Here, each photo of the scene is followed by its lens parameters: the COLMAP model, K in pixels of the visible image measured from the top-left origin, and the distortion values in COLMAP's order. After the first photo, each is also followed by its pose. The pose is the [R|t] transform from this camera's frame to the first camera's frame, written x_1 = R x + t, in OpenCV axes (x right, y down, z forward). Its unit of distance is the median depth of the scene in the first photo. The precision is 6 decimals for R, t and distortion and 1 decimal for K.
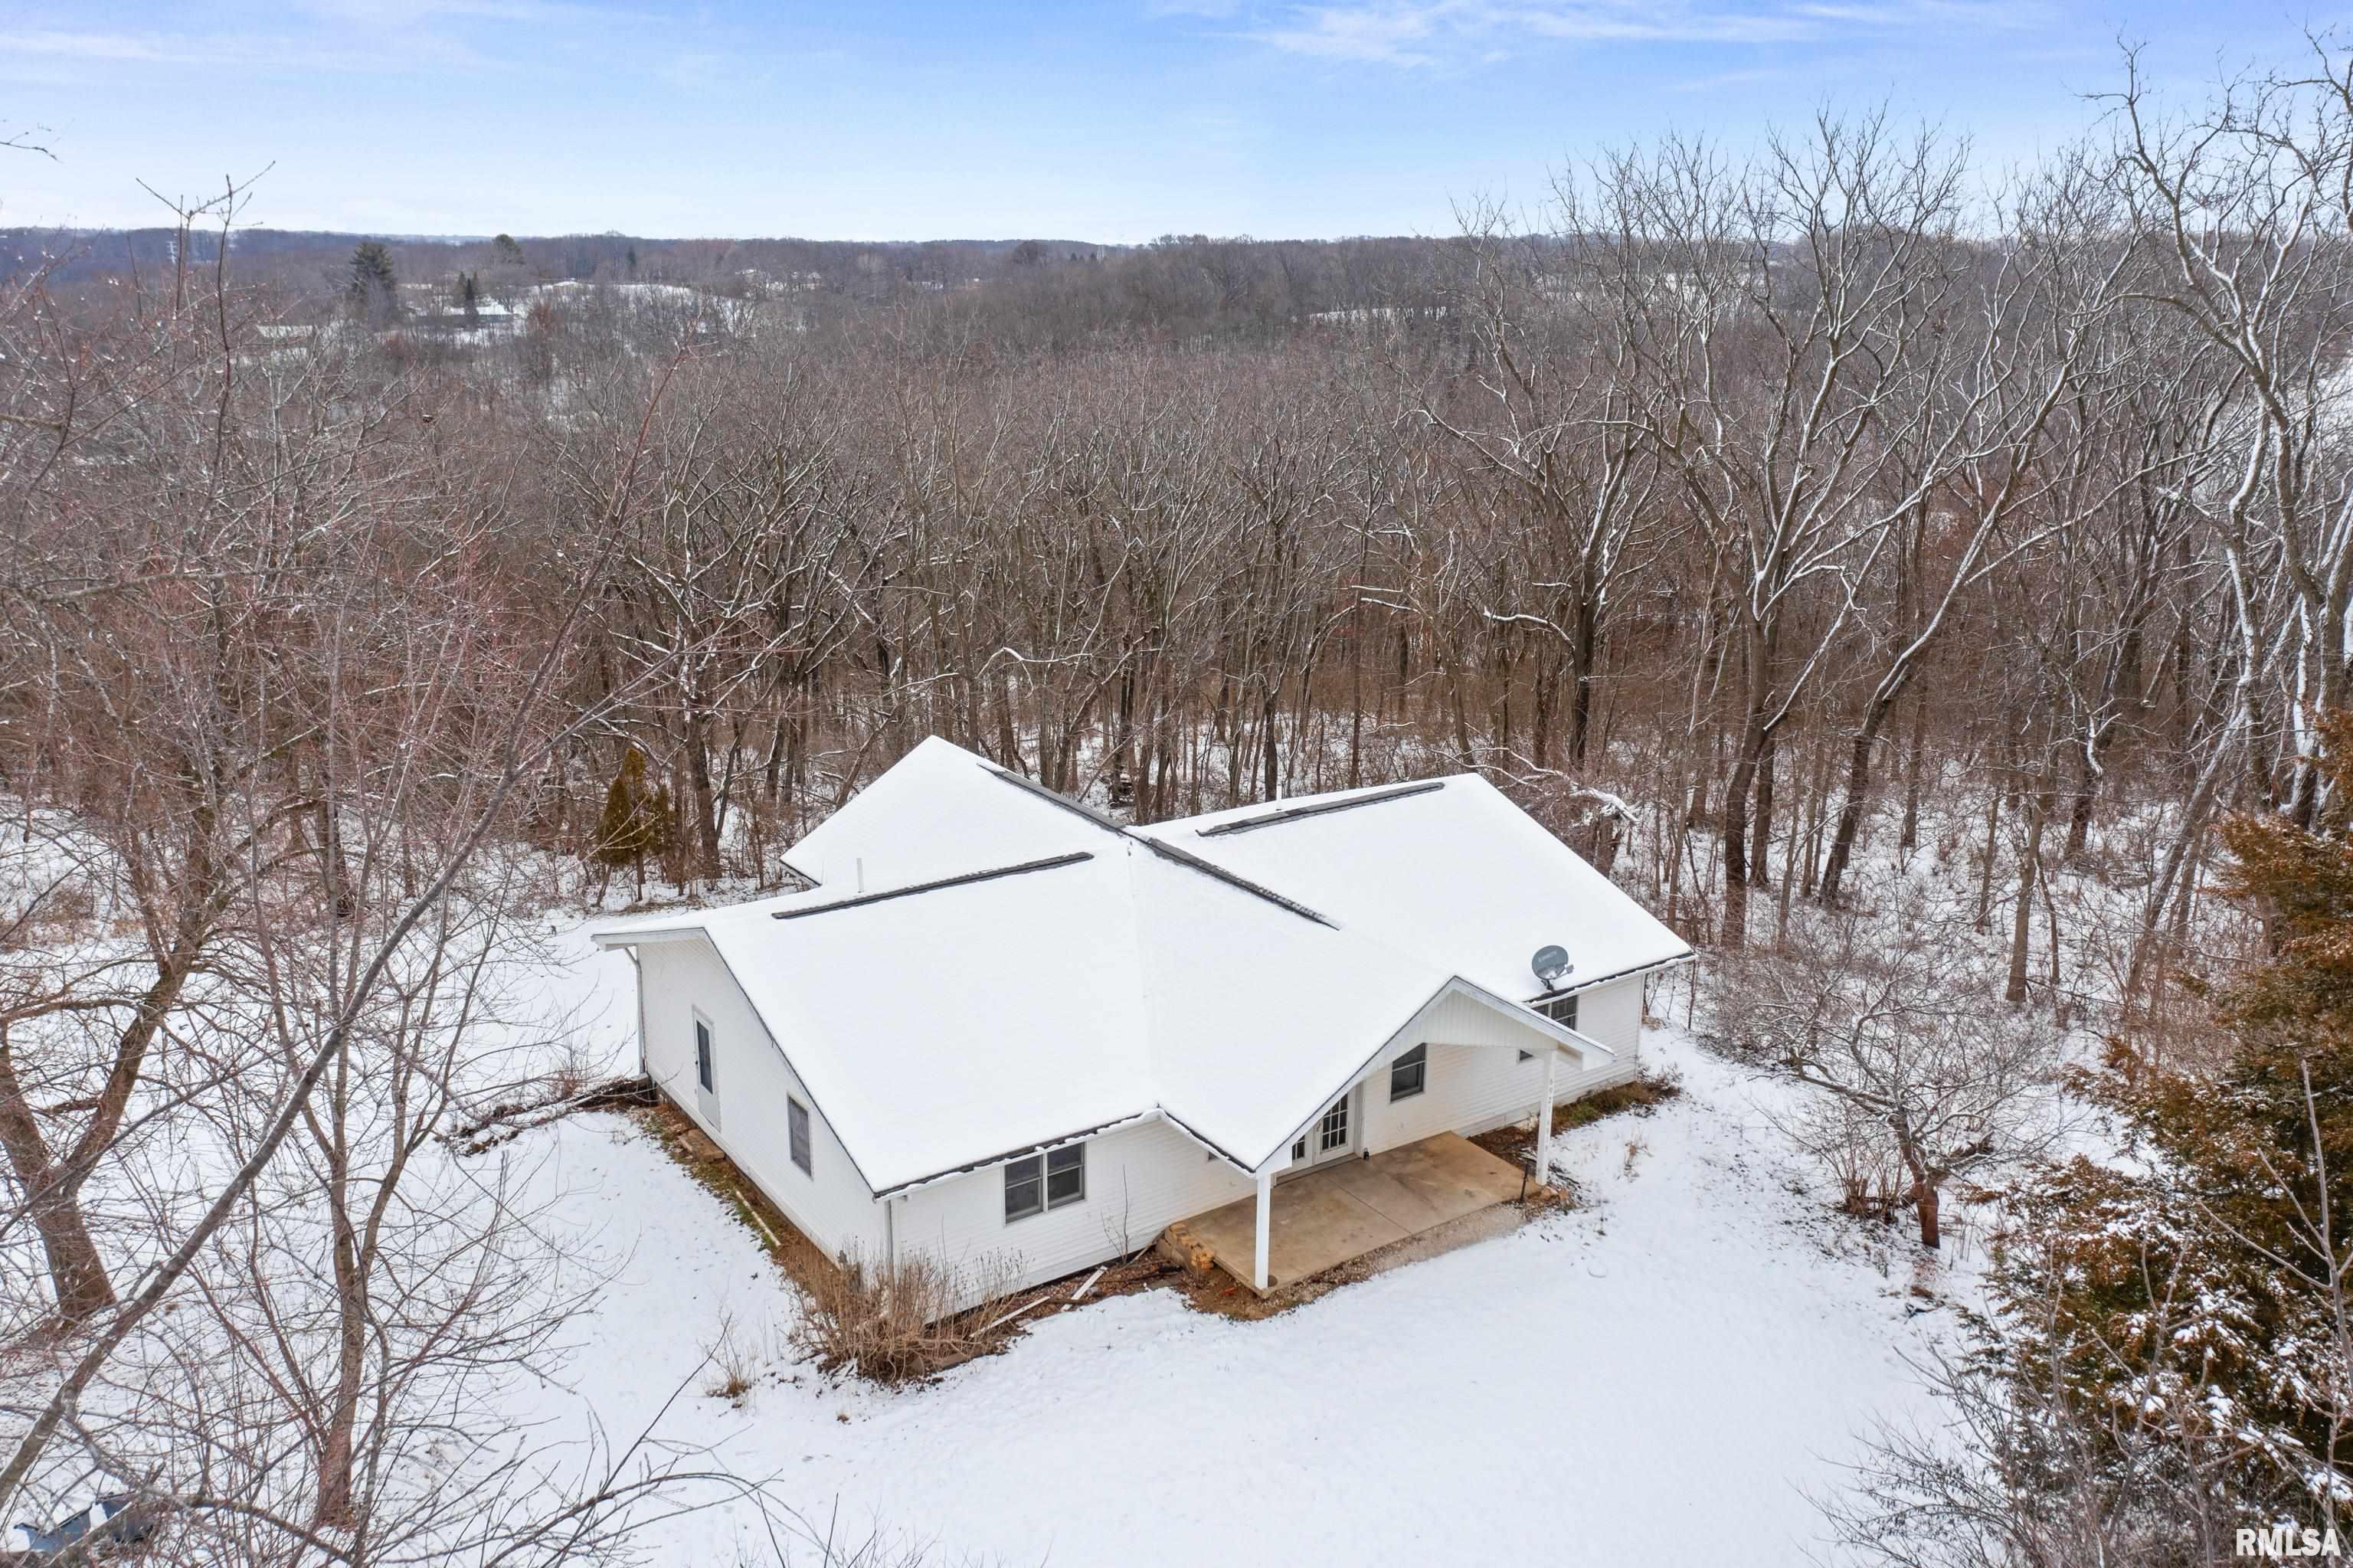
lens RADIAL K [[1955.4, 0, 1176.5], [0, 1955.4, 784.0], [0, 0, 1]] dist [0.037937, -0.002639]
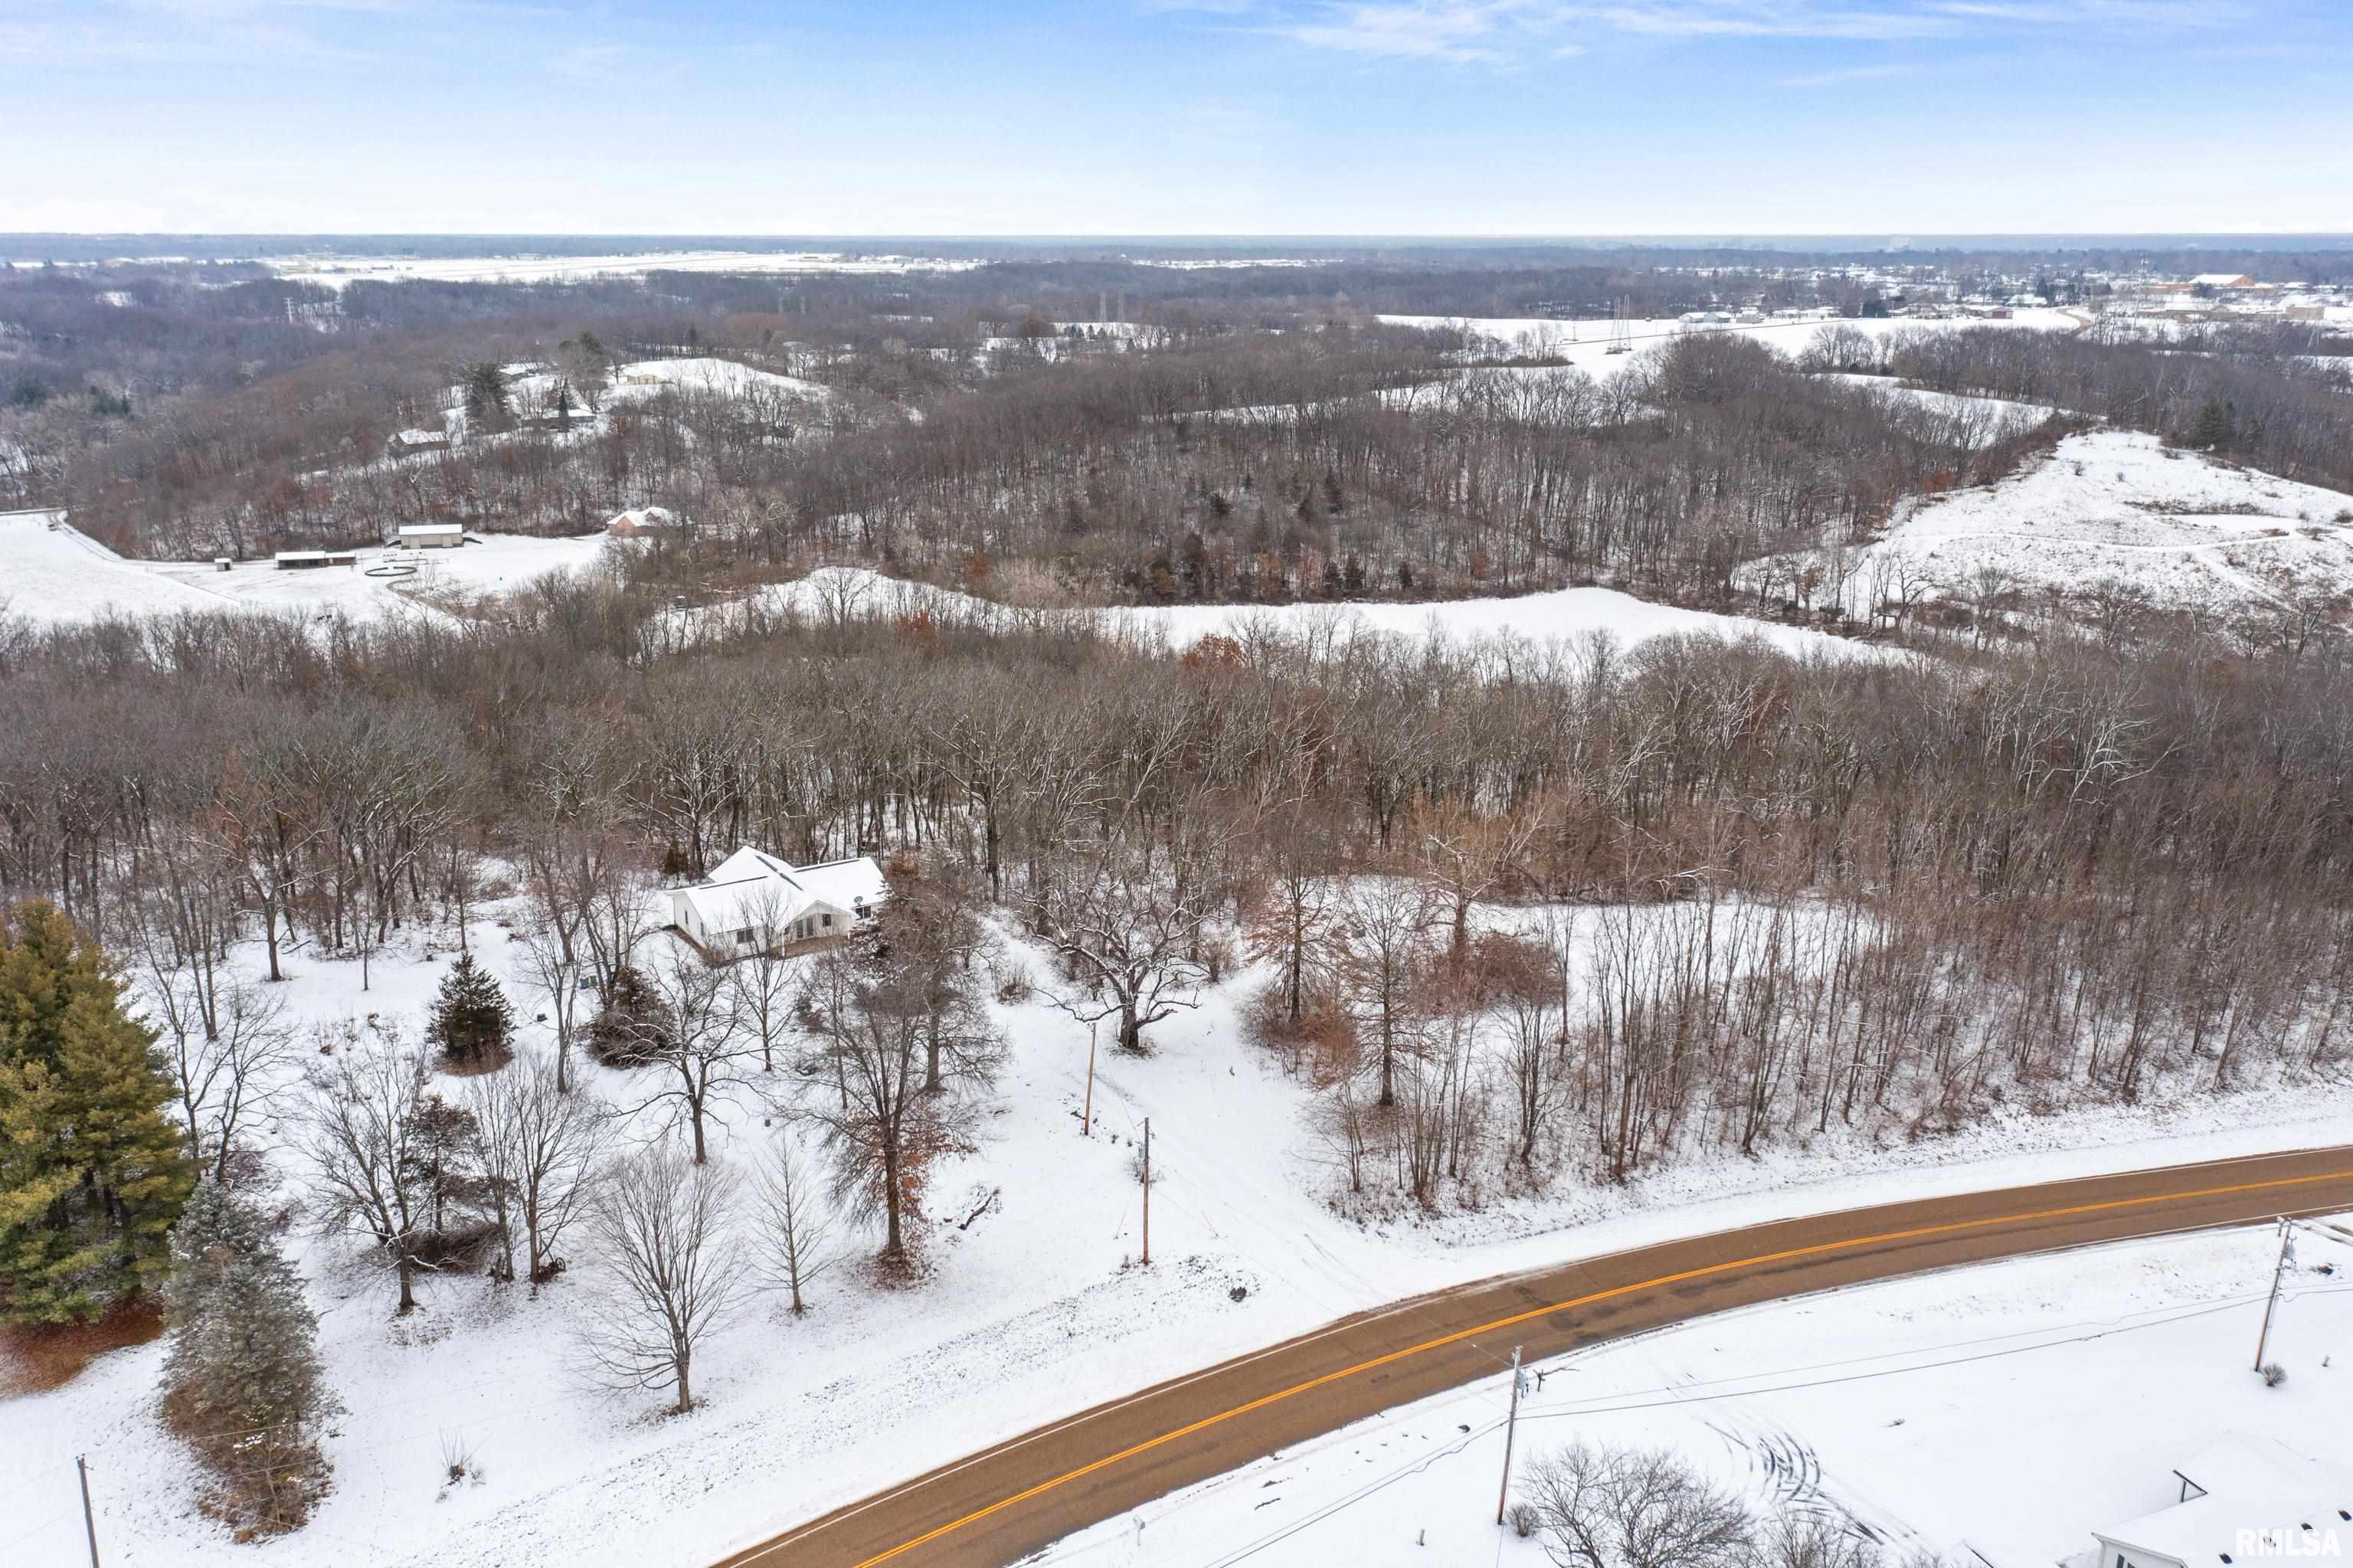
lens RADIAL K [[1955.4, 0, 1176.5], [0, 1955.4, 784.0], [0, 0, 1]] dist [0.037937, -0.002639]
pose [[0.999547, 0.009924, -0.028426, 0.626663], [-0.009746, 0.999932, 0.006391, -0.131826], [0.028488, -0.006111, 0.999575, -2.159376]]
